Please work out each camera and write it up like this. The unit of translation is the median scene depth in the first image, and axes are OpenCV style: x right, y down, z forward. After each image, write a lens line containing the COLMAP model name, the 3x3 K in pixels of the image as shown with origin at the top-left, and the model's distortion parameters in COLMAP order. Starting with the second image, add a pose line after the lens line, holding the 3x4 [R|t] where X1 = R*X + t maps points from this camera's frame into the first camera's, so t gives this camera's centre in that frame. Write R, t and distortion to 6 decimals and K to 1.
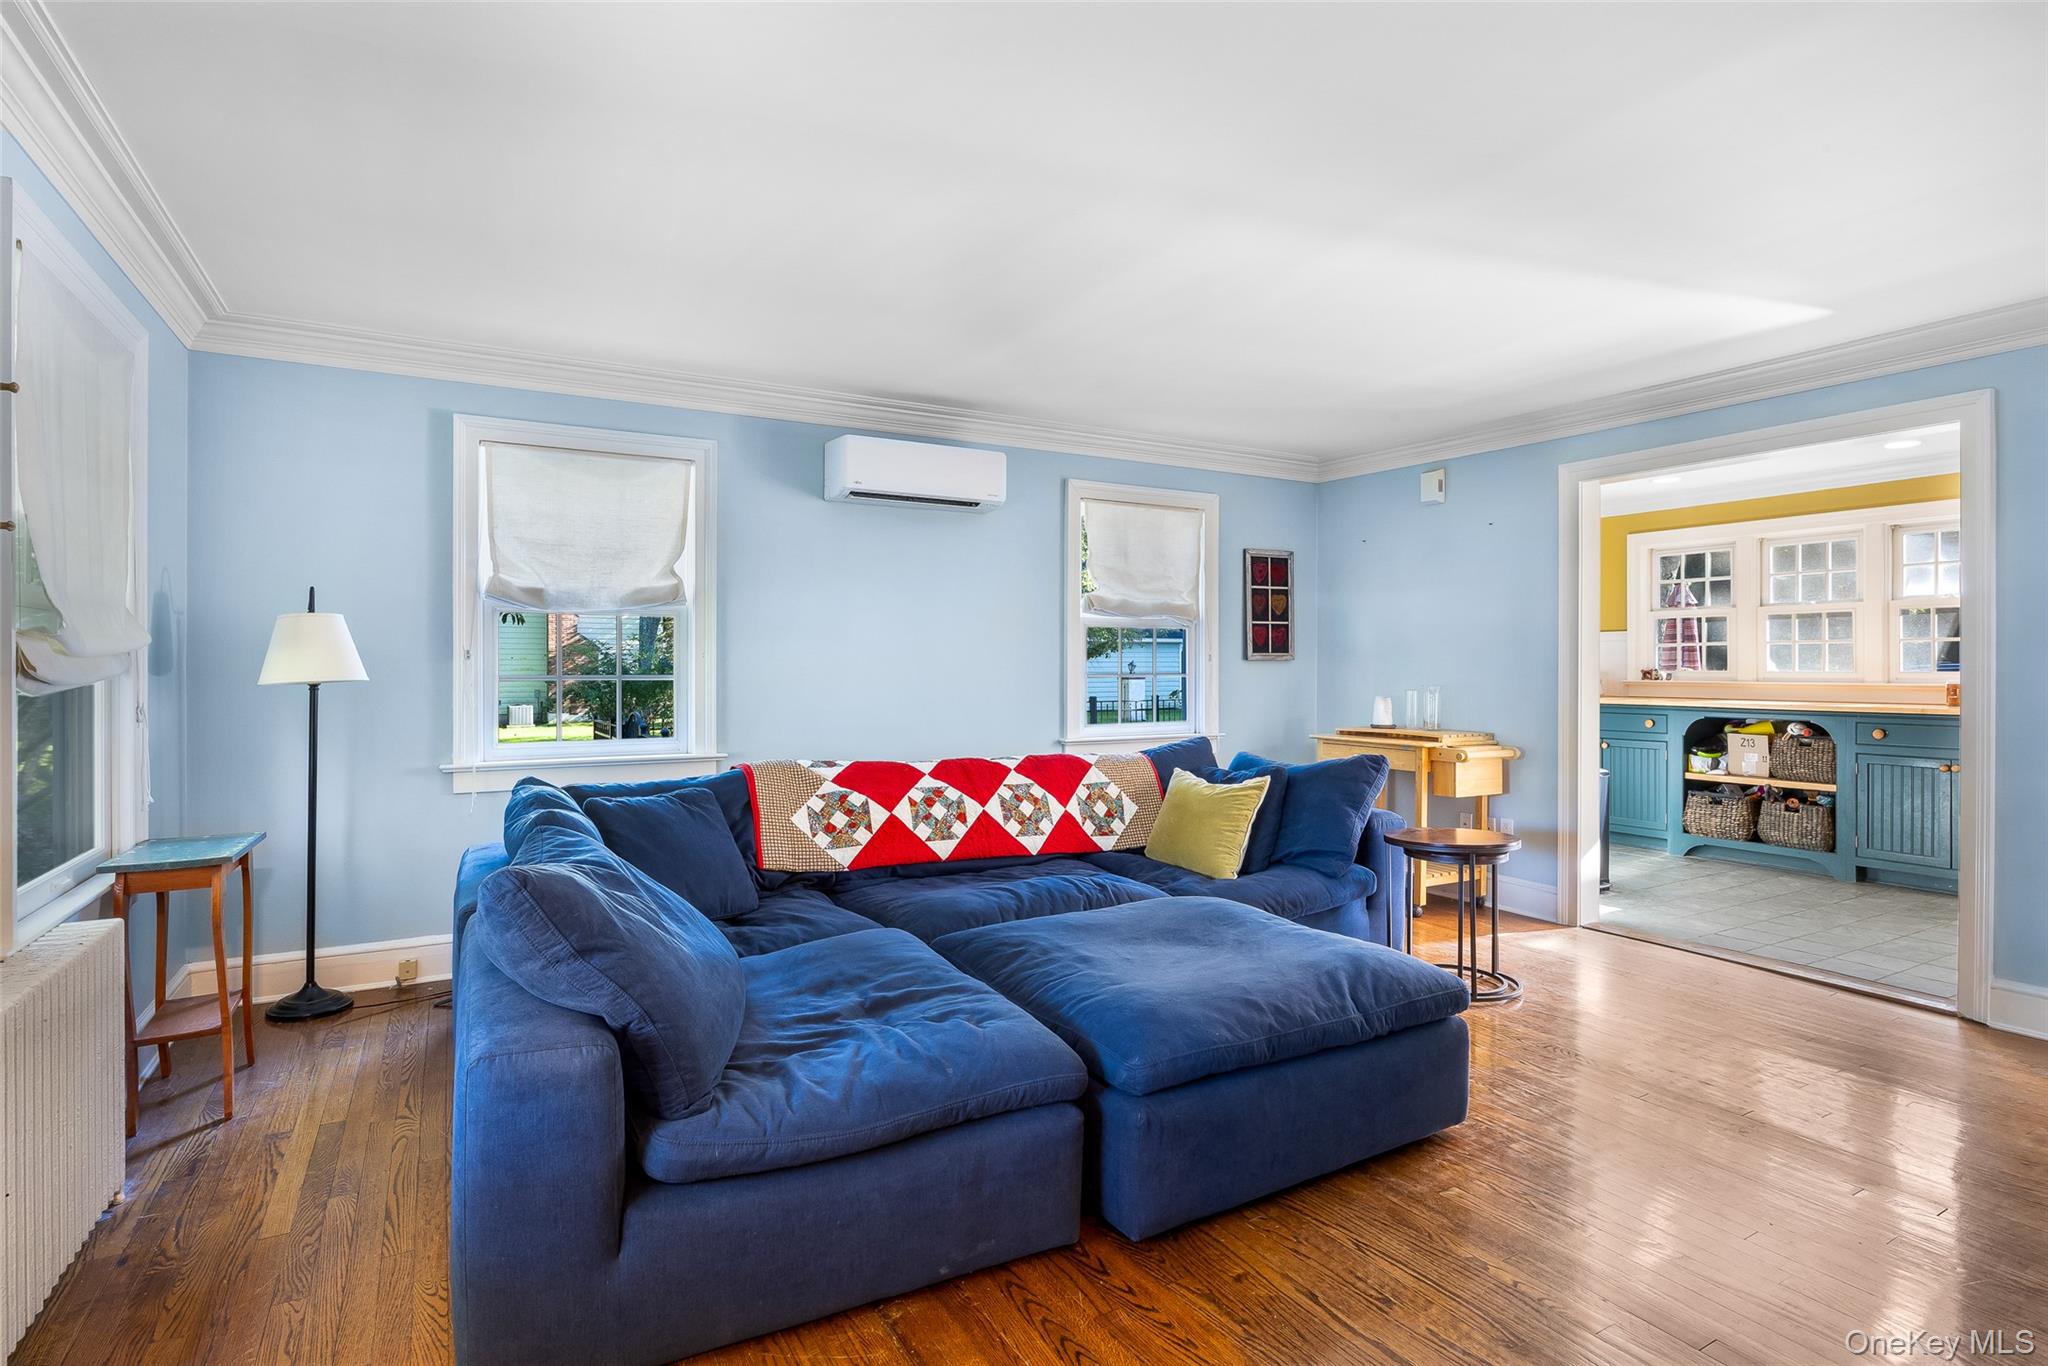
lens RADIAL K [[1027.8, 0, 1024.0], [0, 1027.8, 683.0], [0, 0, 1]] dist [-0.061806, -0.000190]
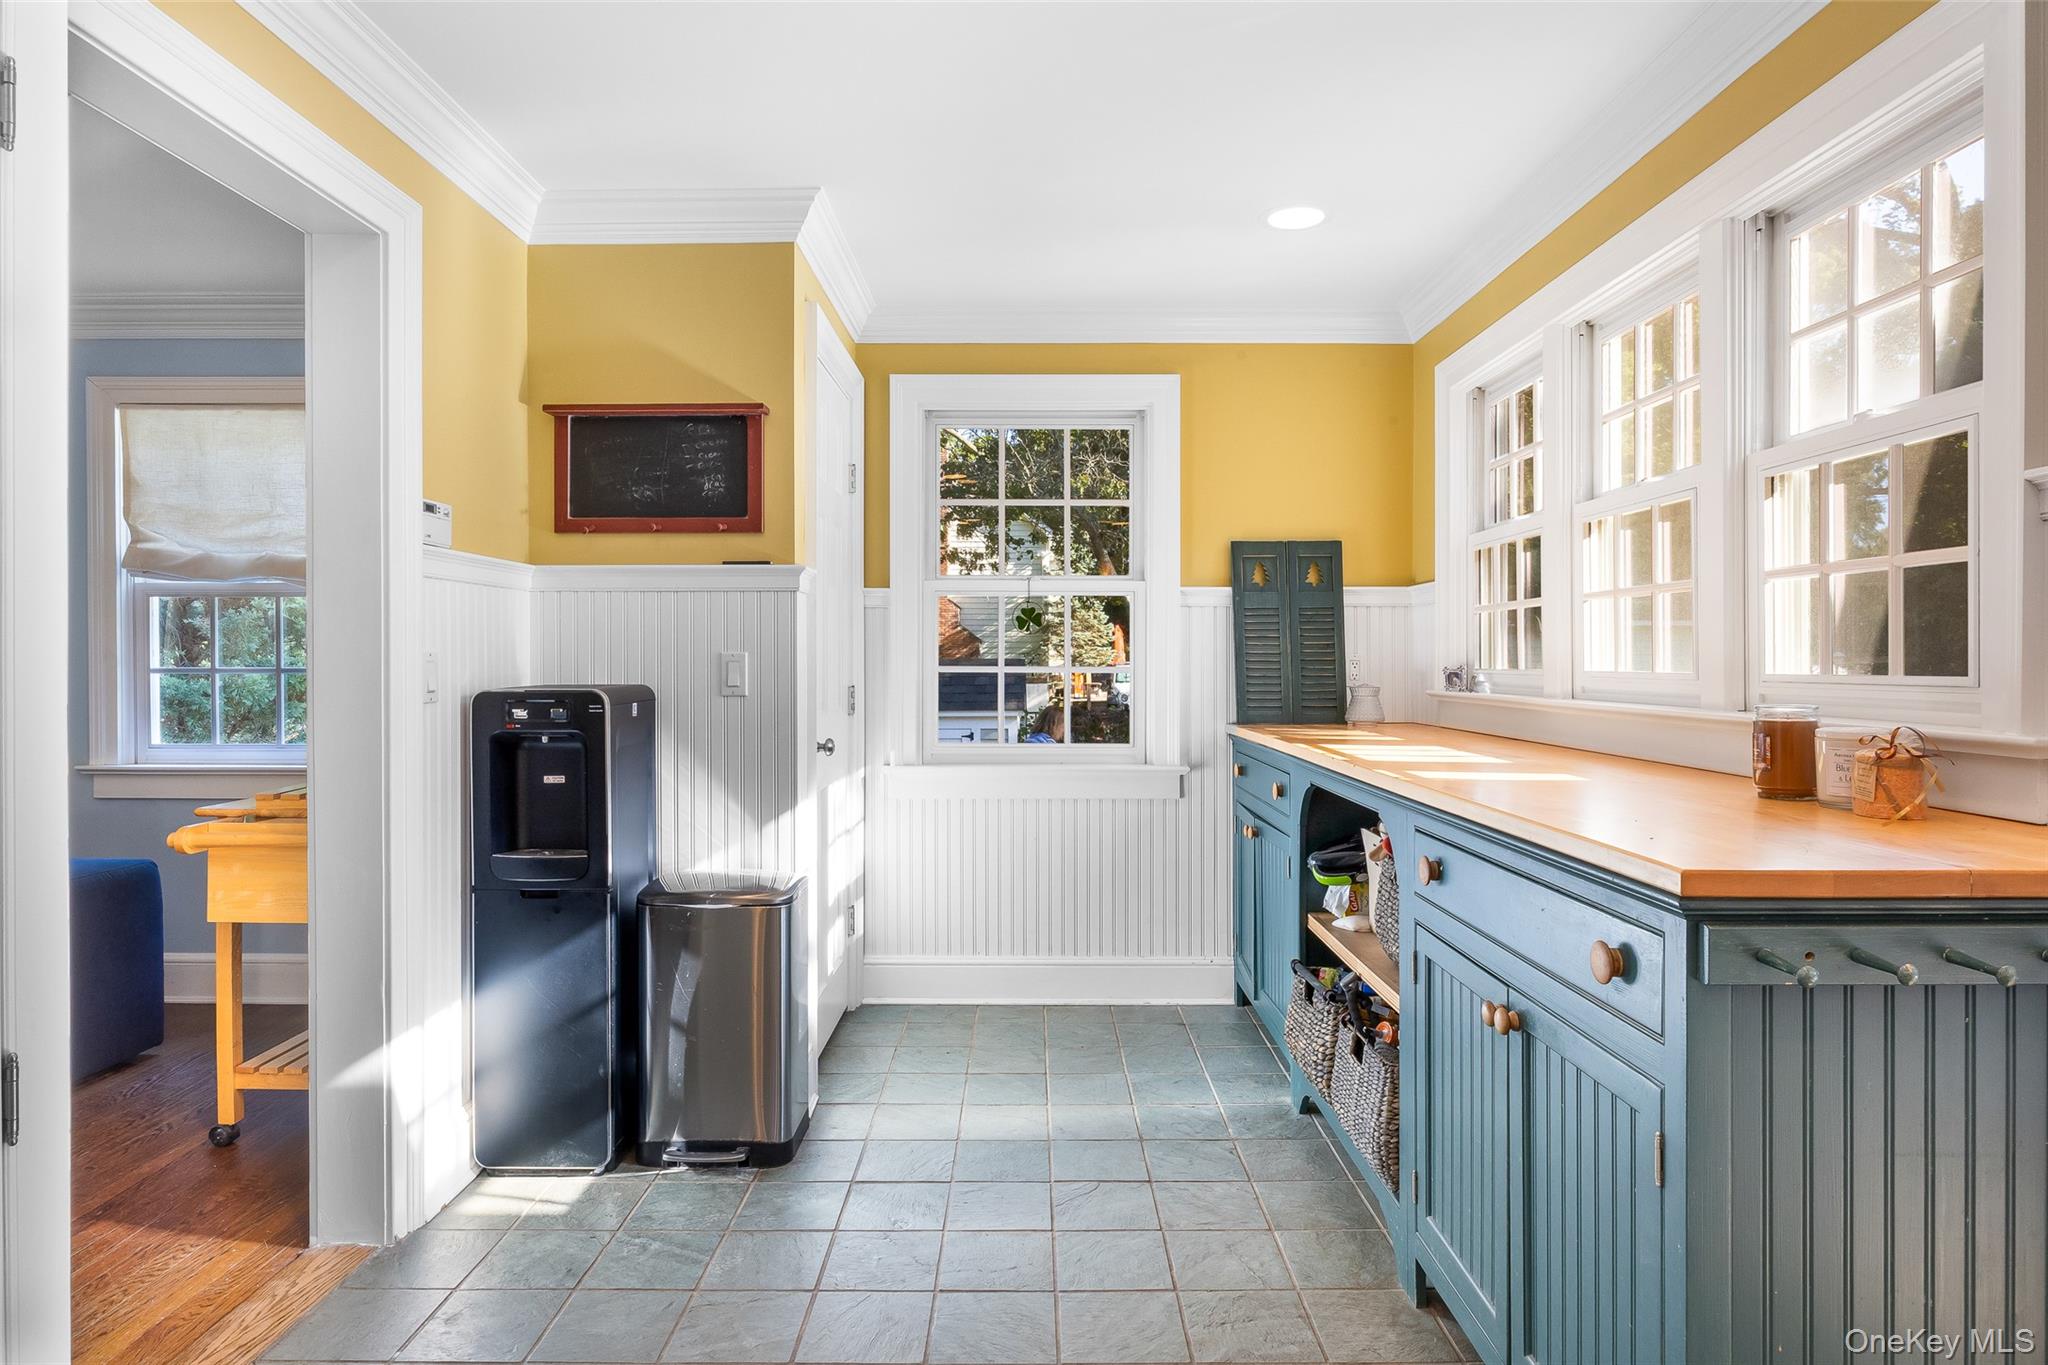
lens RADIAL K [[1290.7, 0, 1024.0], [0, 1290.7, 682.5], [0, 0, 1]] dist [-0.003815, -0.001021]
pose [[0.868492, 0.009391, -0.495613, 0.850292], [-0.007941, 0.999956, 0.005032, -0.007271], [0.495639, -0.000434, 0.868529, 0.486118]]
